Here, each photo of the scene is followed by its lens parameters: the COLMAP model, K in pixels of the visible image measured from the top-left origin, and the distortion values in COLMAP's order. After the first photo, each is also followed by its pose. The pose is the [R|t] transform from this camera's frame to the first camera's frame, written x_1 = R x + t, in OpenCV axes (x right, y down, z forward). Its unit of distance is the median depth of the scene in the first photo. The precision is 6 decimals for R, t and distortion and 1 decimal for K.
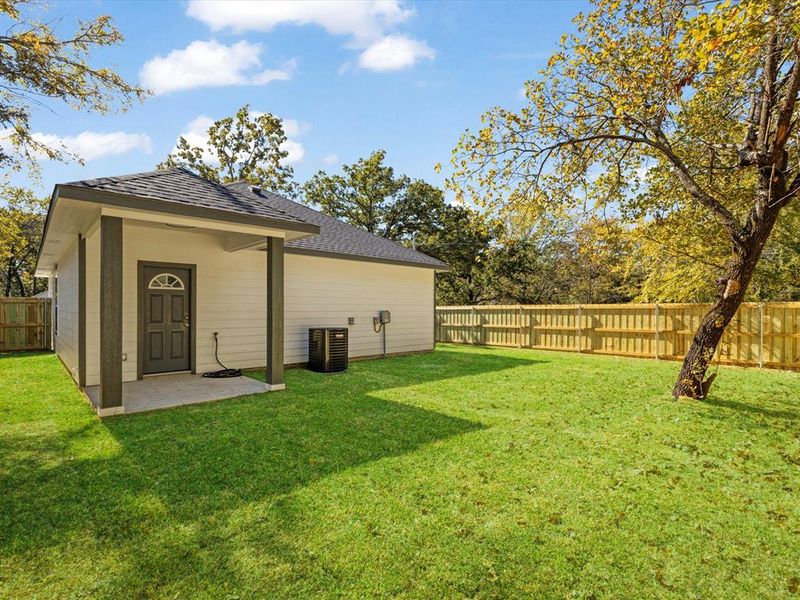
lens RADIAL K [[392.0, 0, 404.9], [0, 392.0, 309.1], [0, 0, 1]] dist [0.010765, 0.000674]
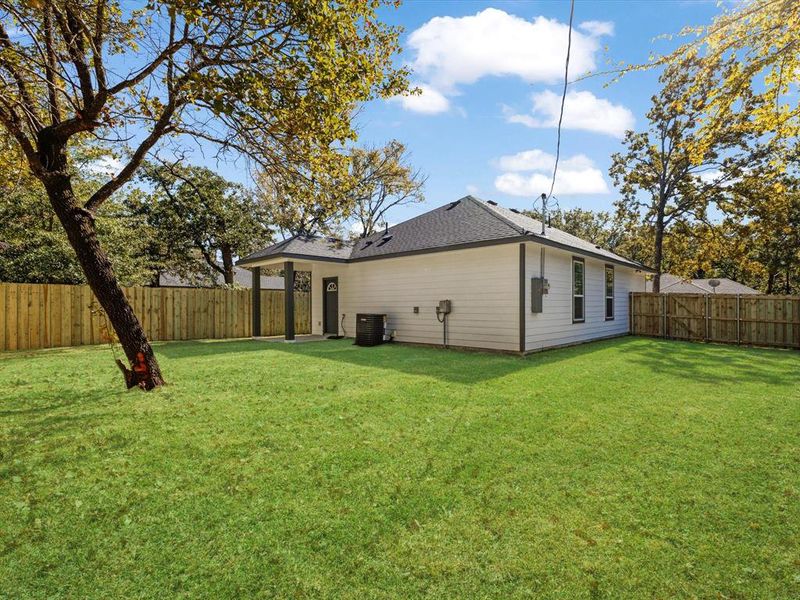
lens RADIAL K [[392.0, 0, 404.9], [0, 392.0, 309.1], [0, 0, 1]] dist [0.010765, 0.000674]
pose [[0.057805, 0.001491, -0.998327, 0.799425], [-0.002009, 0.999997, 0.001377, 0.021407], [0.998326, 0.001926, 0.057808, 0.736614]]
